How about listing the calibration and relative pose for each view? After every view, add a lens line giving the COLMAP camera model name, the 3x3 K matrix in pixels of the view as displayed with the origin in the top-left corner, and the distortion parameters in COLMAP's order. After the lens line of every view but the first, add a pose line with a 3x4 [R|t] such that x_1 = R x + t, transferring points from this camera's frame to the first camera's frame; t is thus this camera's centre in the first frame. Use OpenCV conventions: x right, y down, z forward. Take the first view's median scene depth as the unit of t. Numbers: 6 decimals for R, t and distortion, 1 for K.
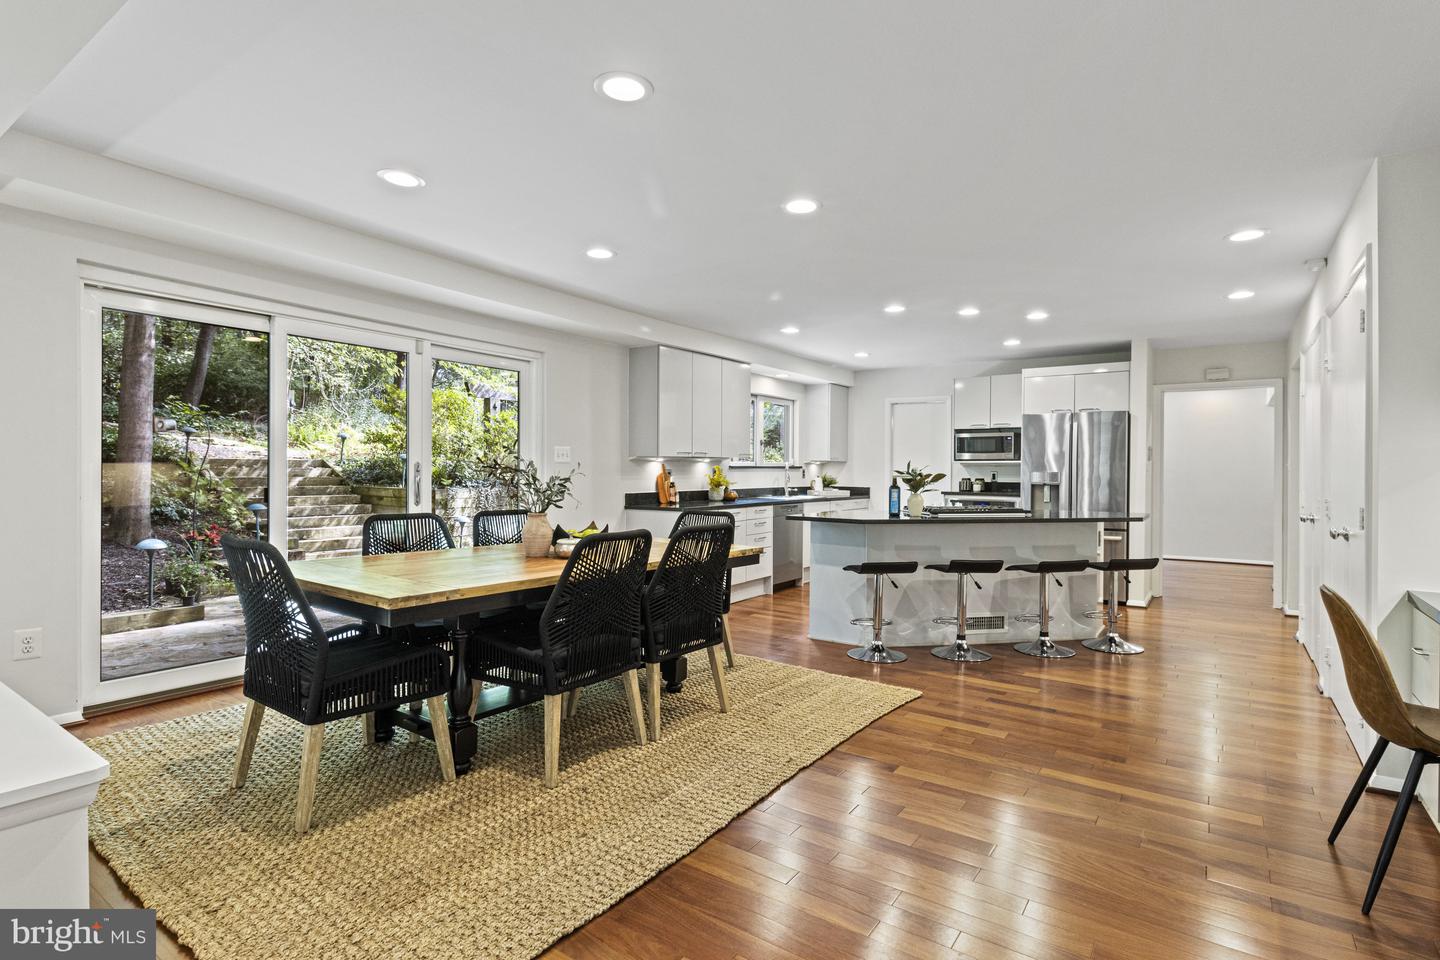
lens RADIAL K [[708.0, 0, 716.5], [0, 708.0, 471.9], [0, 0, 1]] dist [0.011701, -0.001174]
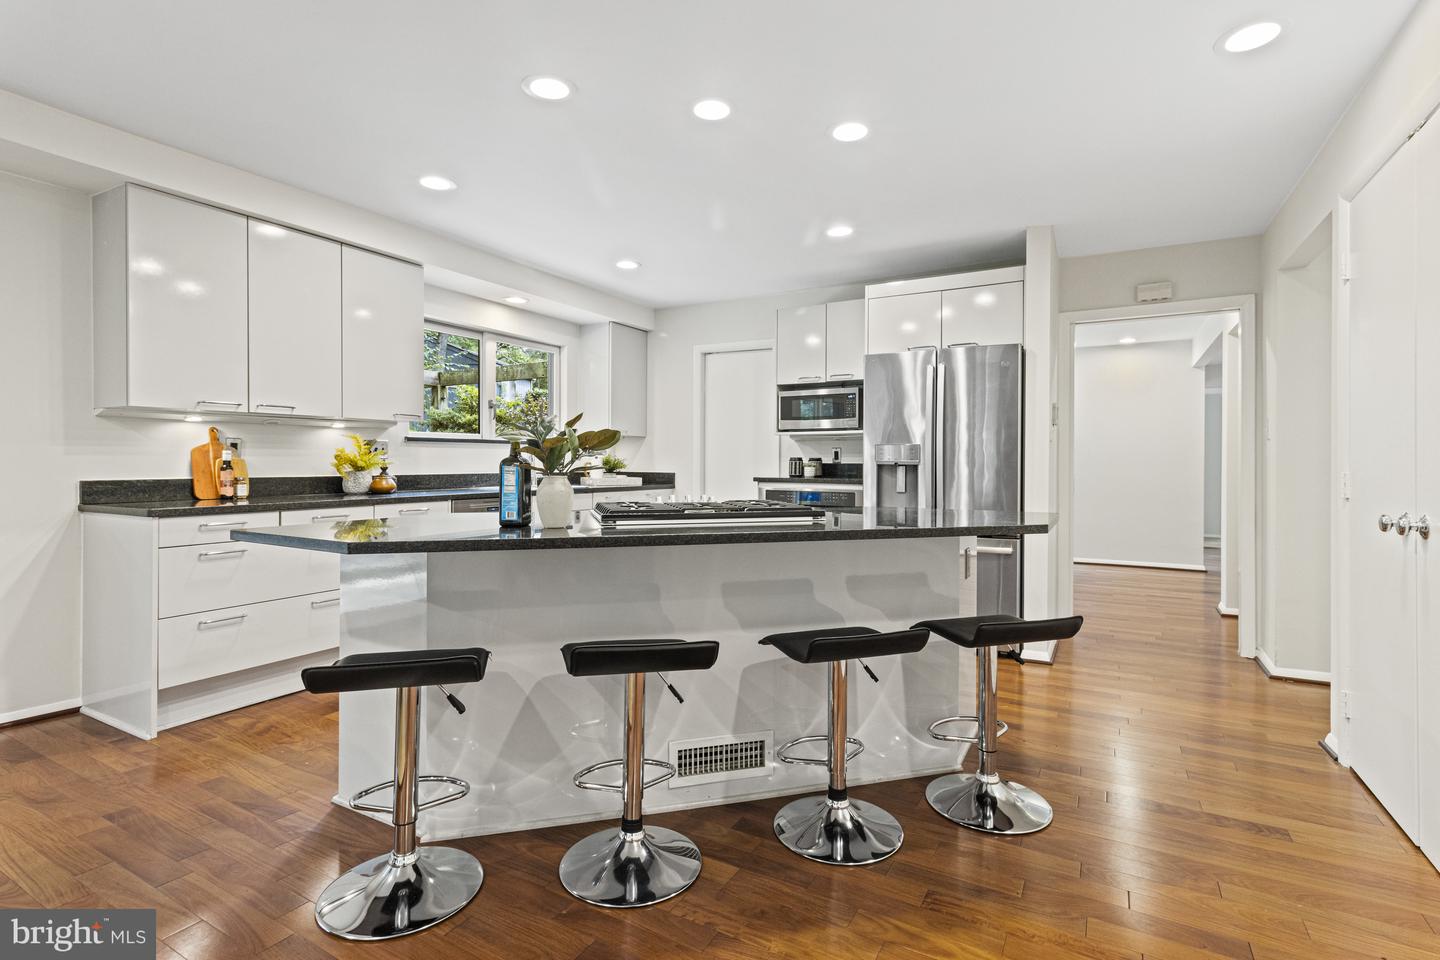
lens RADIAL K [[668.0, 0, 713.7], [0, 668.0, 466.3], [0, 0, 1]] dist [0.003911, 0.001494]
pose [[0.996272, -0.003412, 0.086202, 0.247296], [0.003301, 0.999994, 0.001432, 0.018034], [-0.086206, -0.001142, 0.996277, 0.420383]]
